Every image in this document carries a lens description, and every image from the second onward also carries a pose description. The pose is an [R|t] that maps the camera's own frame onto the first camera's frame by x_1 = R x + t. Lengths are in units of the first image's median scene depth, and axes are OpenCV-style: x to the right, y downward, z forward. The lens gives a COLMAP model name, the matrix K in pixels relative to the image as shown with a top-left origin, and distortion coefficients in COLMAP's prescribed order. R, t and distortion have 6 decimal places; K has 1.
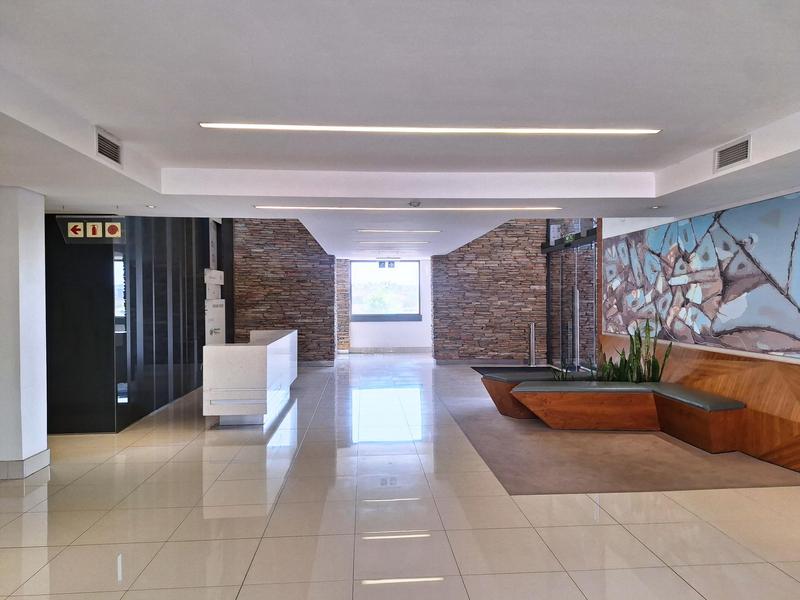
lens RADIAL K [[559.8, 0, 400.0], [0, 559.8, 300.0], [0, 0, 1]] dist [0.111349, -0.128993]
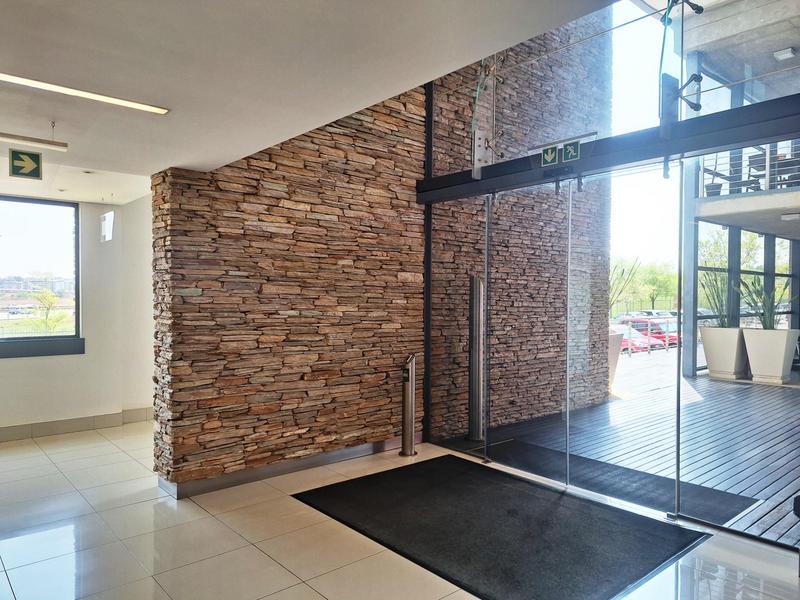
lens RADIAL K [[559.8, 0, 400.0], [0, 559.8, 300.0], [0, 0, 1]] dist [0.111349, -0.128993]
pose [[0.798252, 0.006719, 0.602286, -0.033876], [-0.008606, 0.999963, 0.000250, -0.003639], [-0.602262, -0.005383, 0.798280, 0.649146]]
